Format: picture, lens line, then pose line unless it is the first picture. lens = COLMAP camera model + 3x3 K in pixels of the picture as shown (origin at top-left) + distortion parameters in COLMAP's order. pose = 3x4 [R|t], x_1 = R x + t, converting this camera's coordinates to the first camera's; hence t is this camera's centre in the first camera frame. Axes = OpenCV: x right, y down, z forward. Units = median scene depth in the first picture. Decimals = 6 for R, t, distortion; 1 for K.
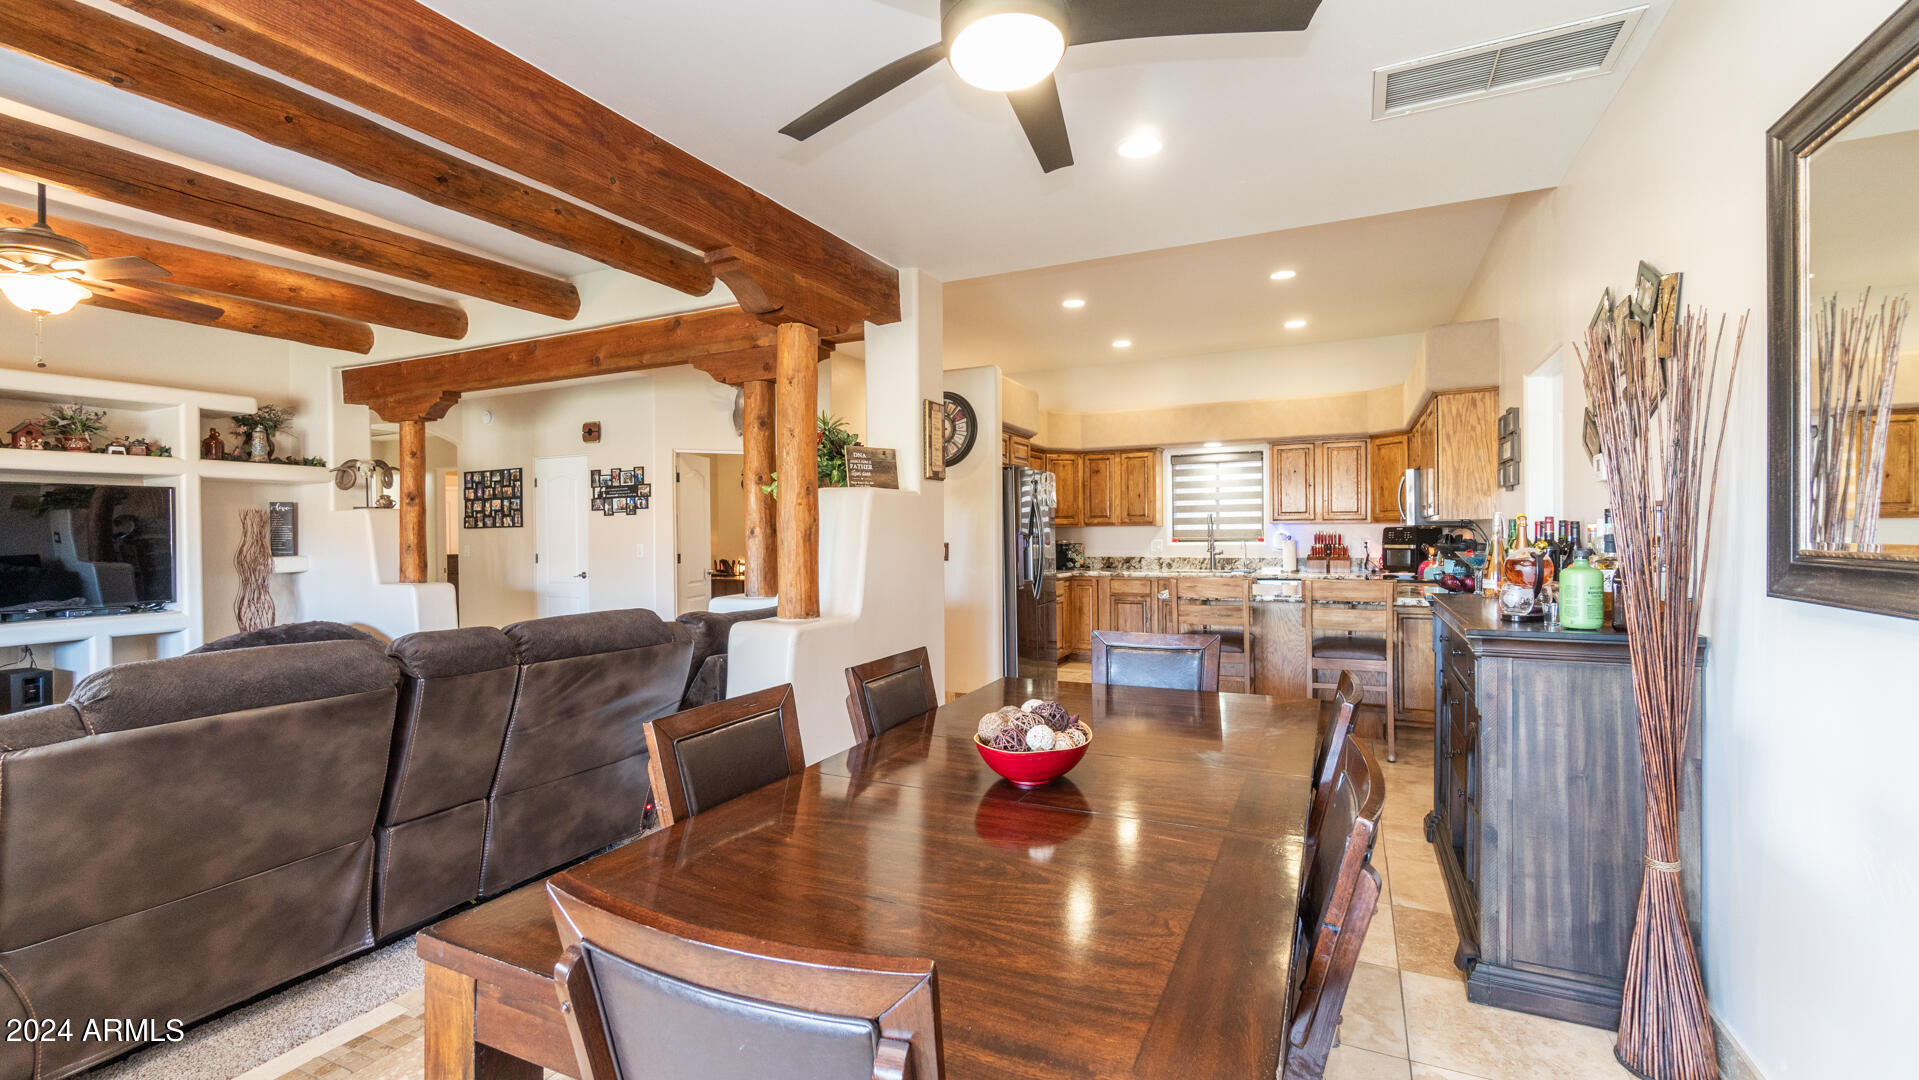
lens RADIAL K [[825.3, 0, 944.4], [0, 825.3, 541.6], [0, 0, 1]] dist [-0.001102, 0.000241]
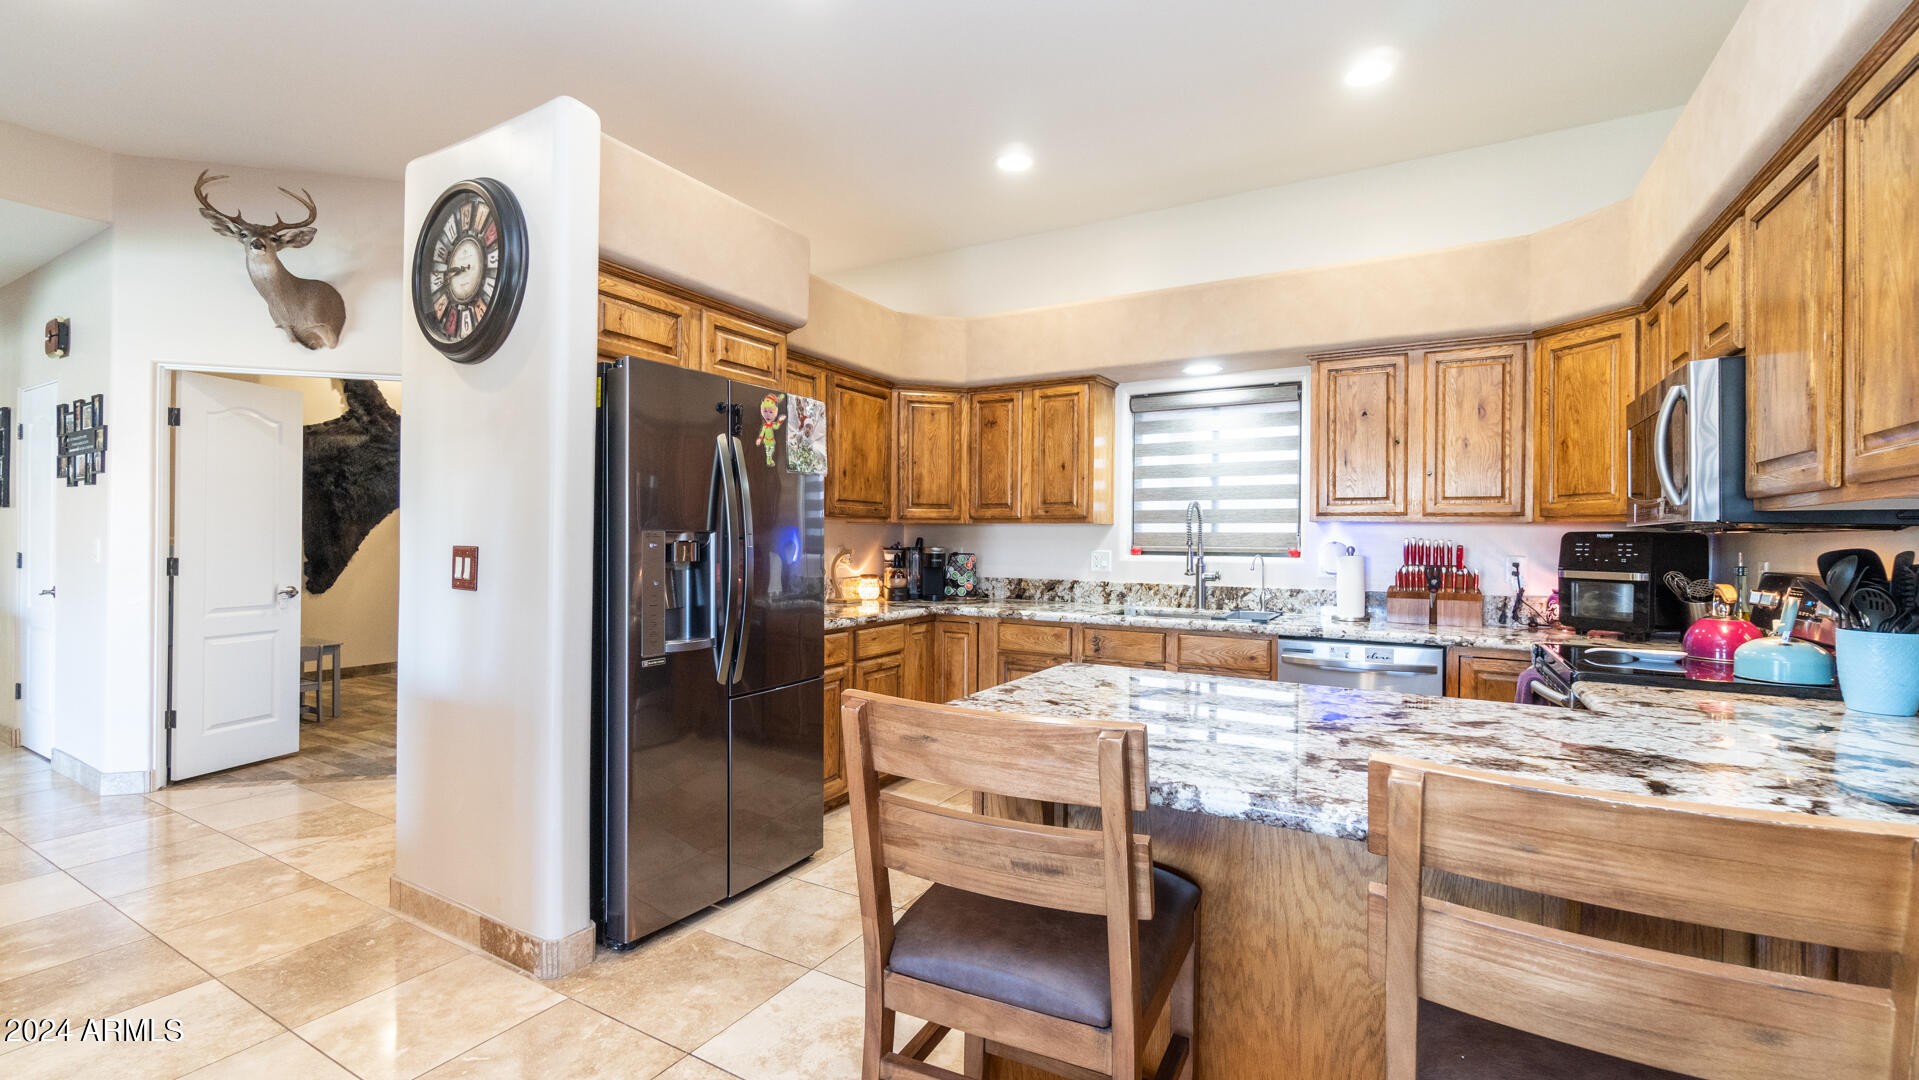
lens RADIAL K [[825.3, 0, 942.6], [0, 825.3, 540.9], [0, 0, 1]] dist [-0.001102, 0.000241]
pose [[0.996848, 0.017869, -0.077292, 0.202828], [-0.018338, 0.999818, -0.005356, -0.003320], [0.077182, 0.006756, 0.996994, 0.466459]]
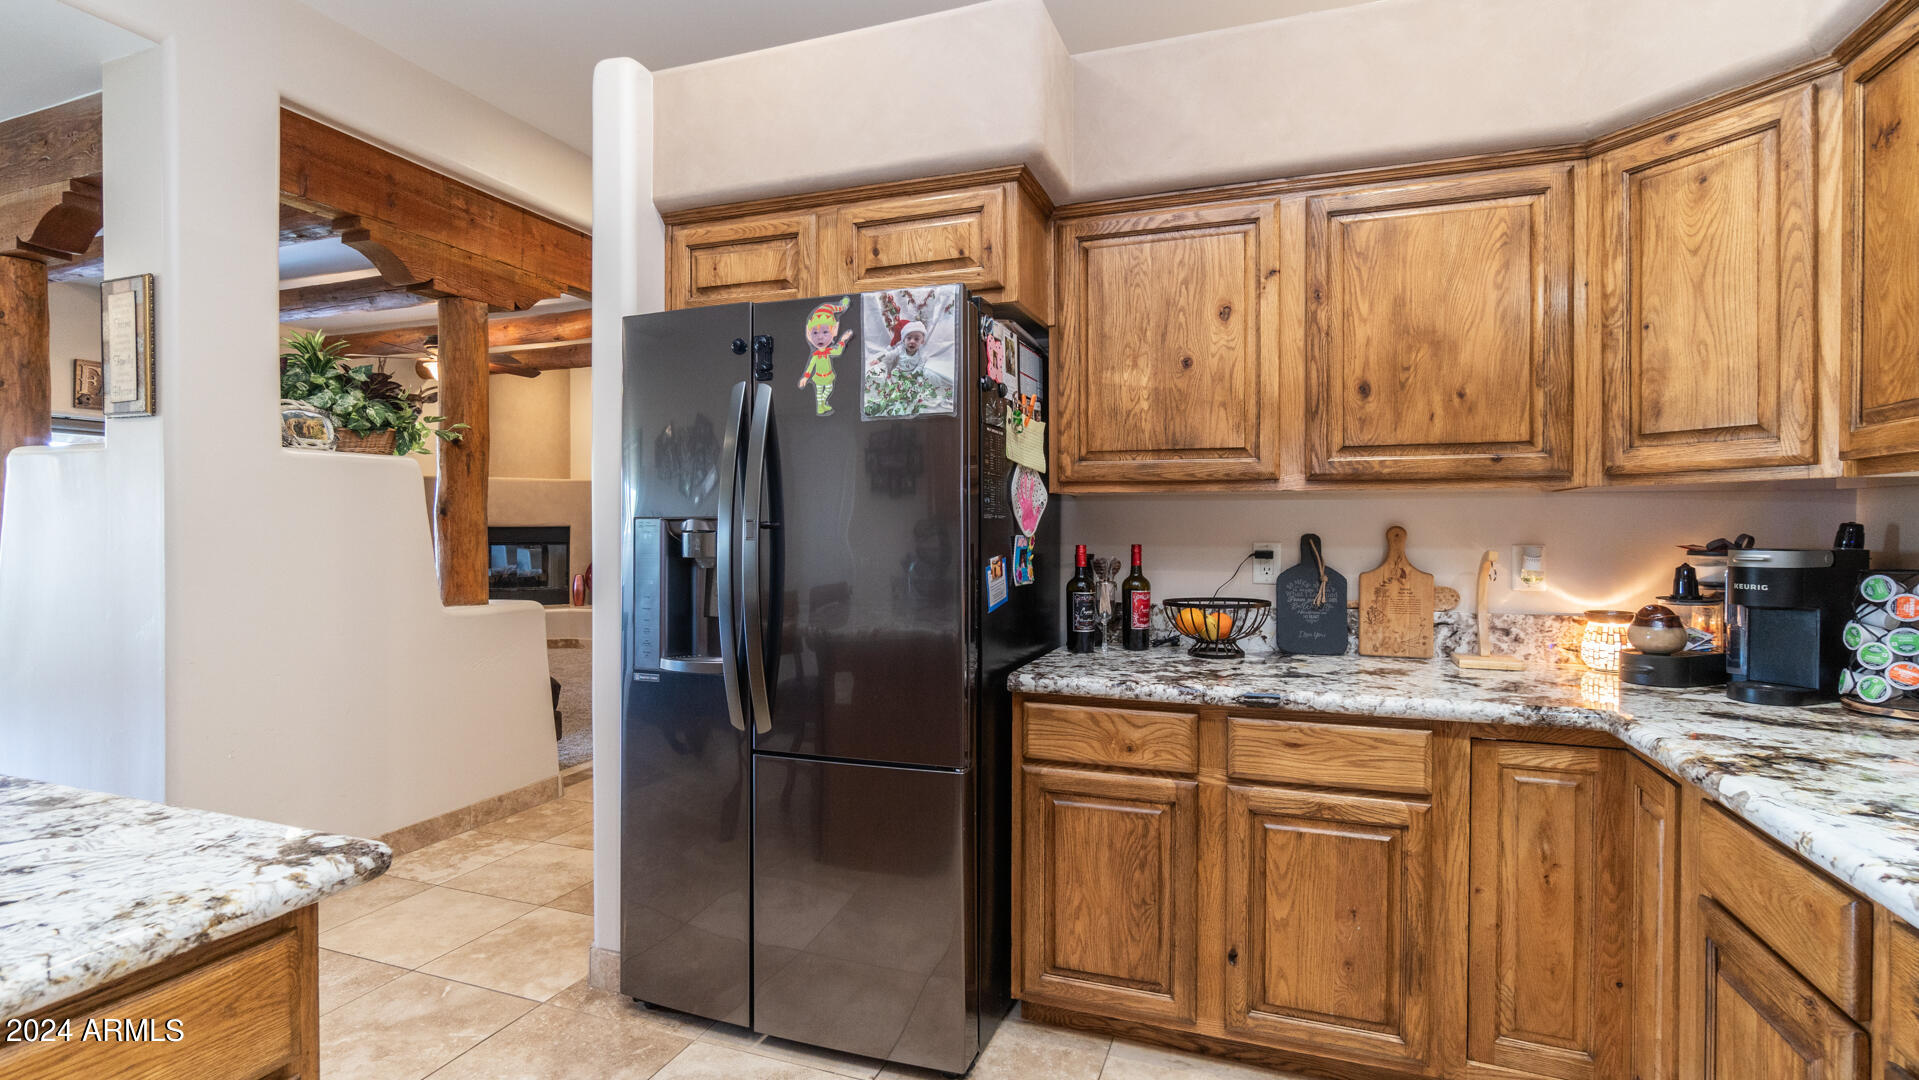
lens RADIAL K [[877.1, 0, 956.6], [0, 877.1, 533.9], [0, 0, 1]] dist [-0.014171, 0.000179]
pose [[0.101263, 0.019617, -0.994666, 0.445909], [-0.009031, 0.999782, 0.018799, -0.011267], [0.994819, 0.007079, 0.101418, 1.069887]]
